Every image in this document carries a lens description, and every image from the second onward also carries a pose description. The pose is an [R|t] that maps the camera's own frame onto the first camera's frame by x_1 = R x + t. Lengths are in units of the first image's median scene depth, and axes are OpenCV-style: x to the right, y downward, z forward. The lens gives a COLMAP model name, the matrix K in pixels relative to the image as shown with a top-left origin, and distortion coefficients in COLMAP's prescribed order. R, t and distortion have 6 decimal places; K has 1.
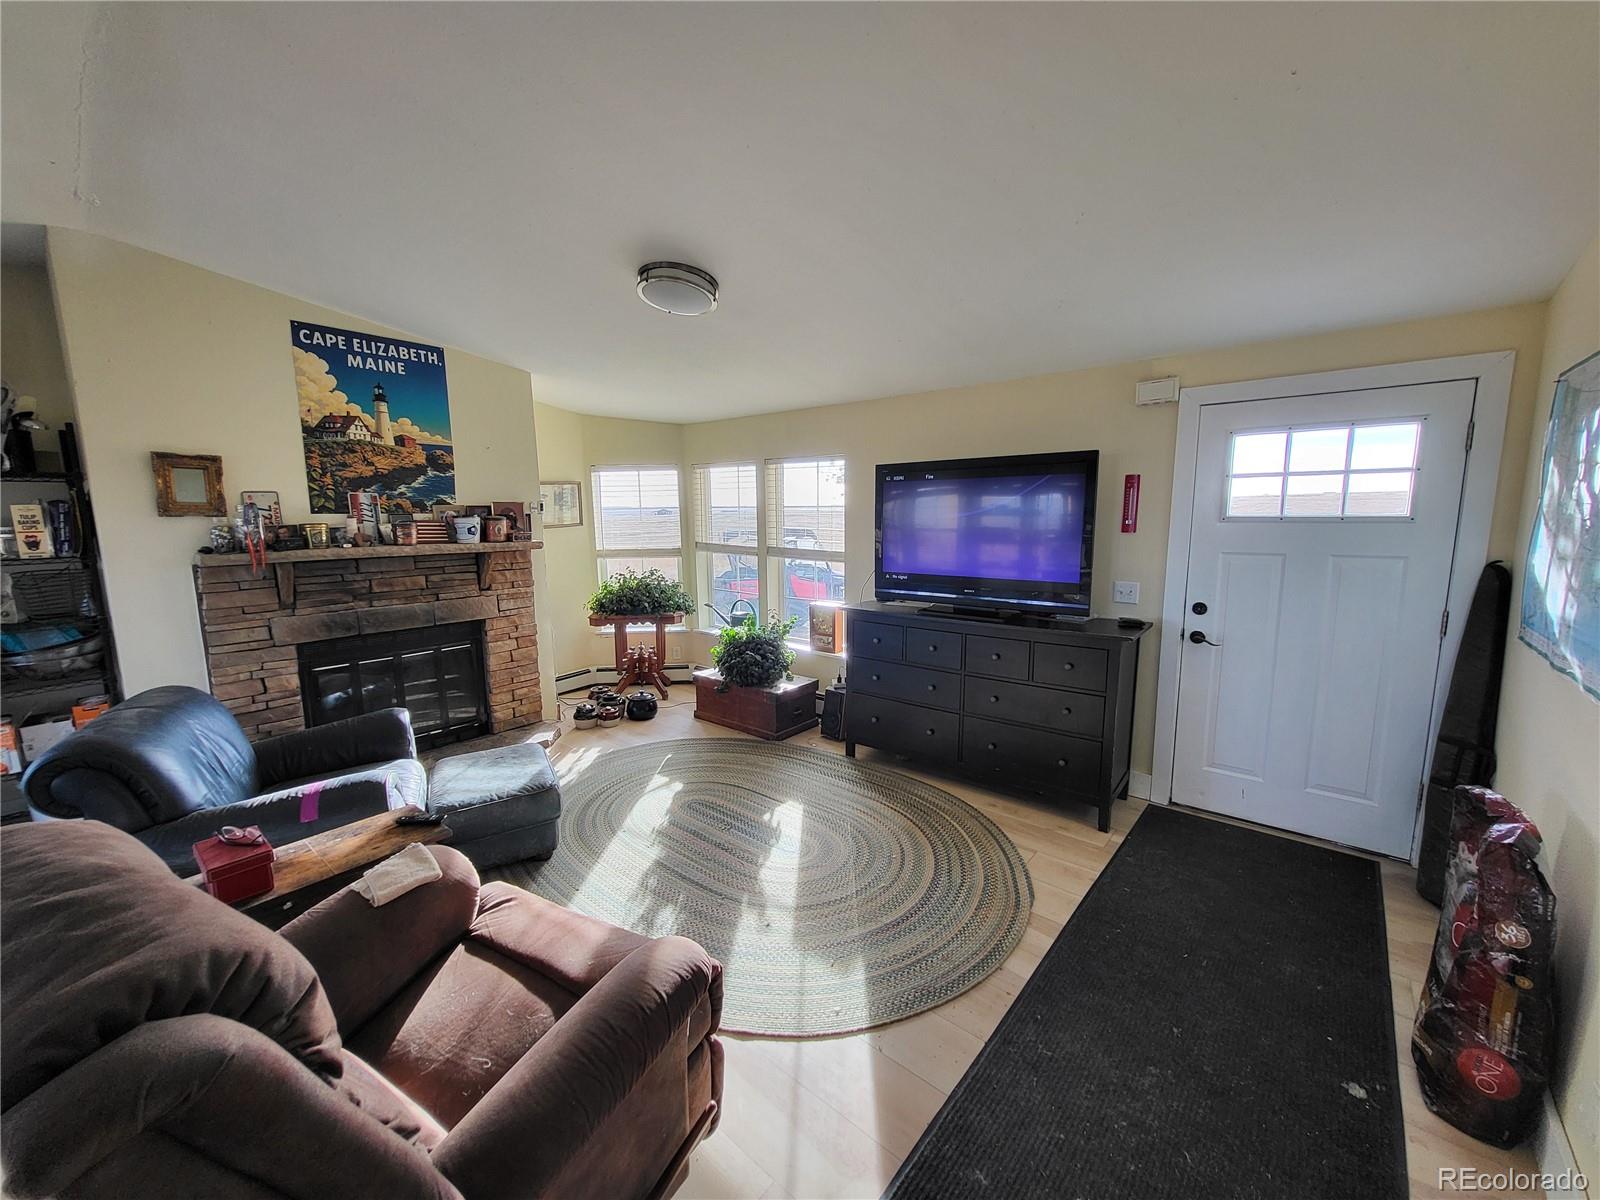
lens RADIAL K [[631.6, 0, 793.5], [0, 631.6, 604.5], [0, 0, 1]] dist [-0.000685, -0.000431]
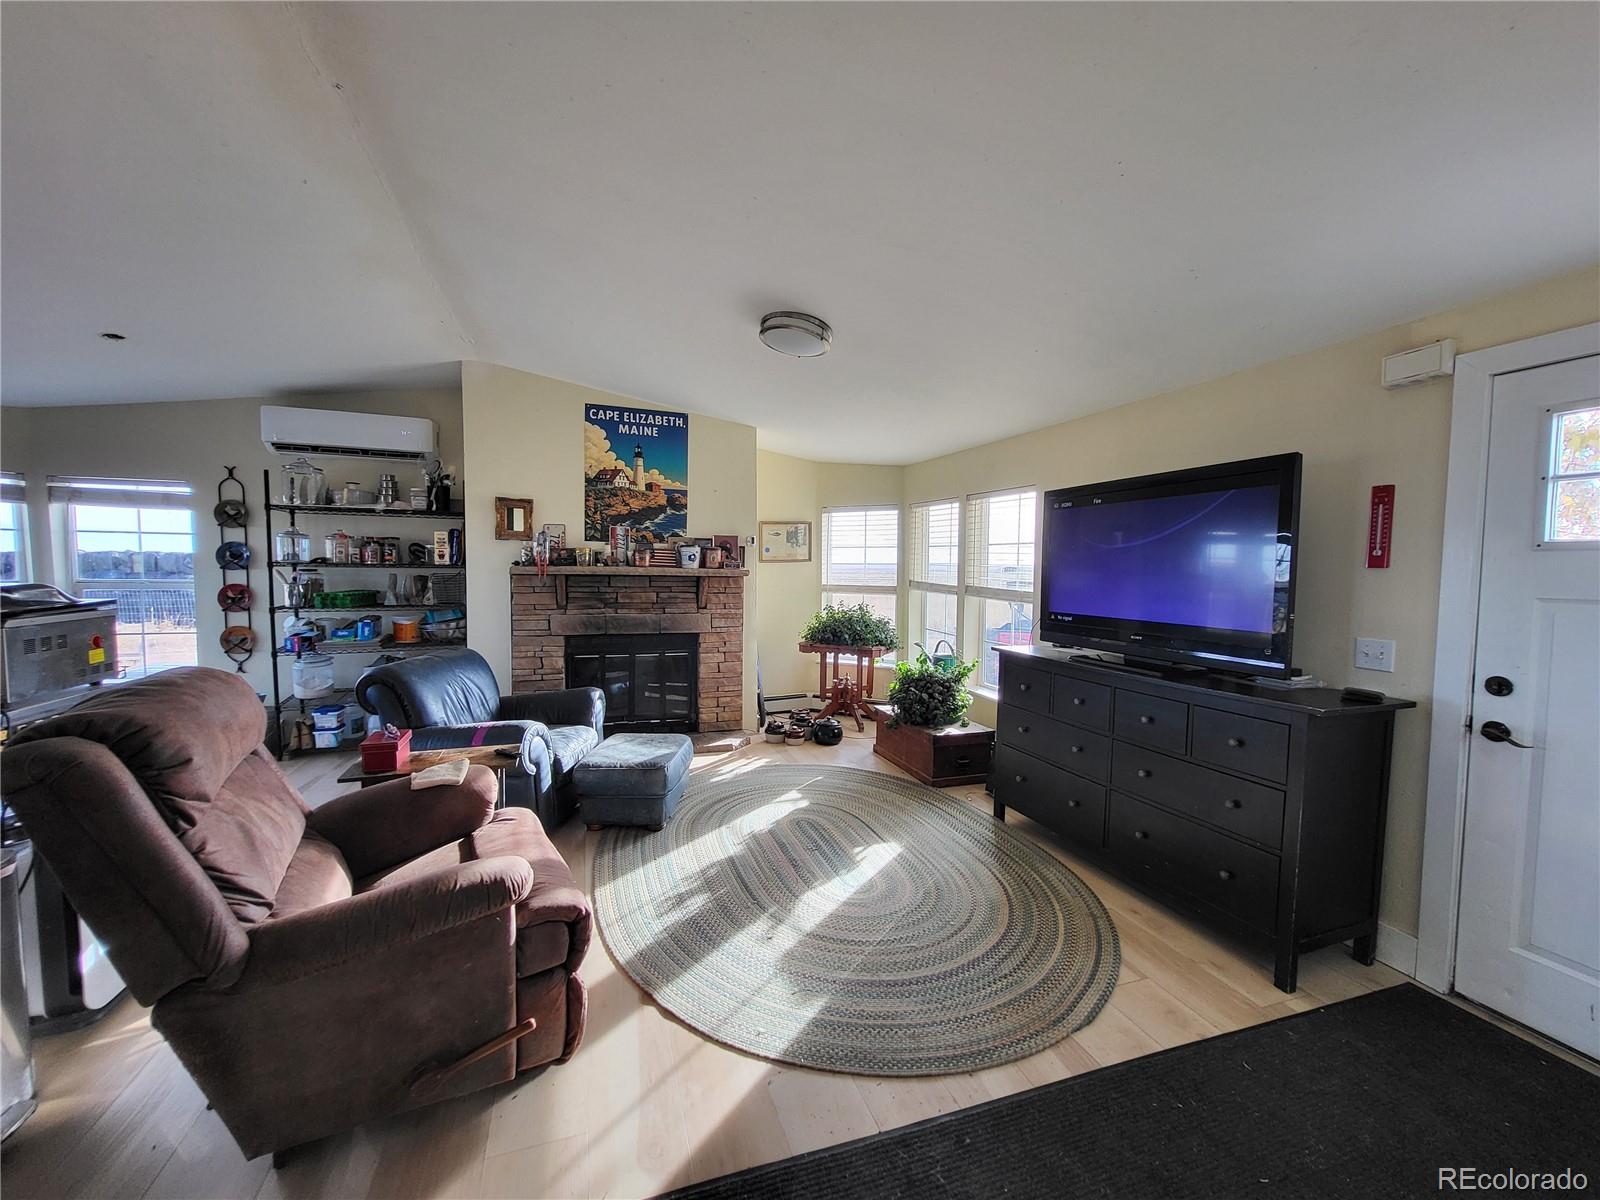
lens RADIAL K [[631.6, 0, 793.5], [0, 631.6, 604.5], [0, 0, 1]] dist [-0.000685, -0.000431]
pose [[0.855566, 0.053355, -0.514937, 0.316254], [-0.099303, 0.993118, -0.062090, 0.030559], [0.508081, 0.104257, 0.854976, 0.077840]]
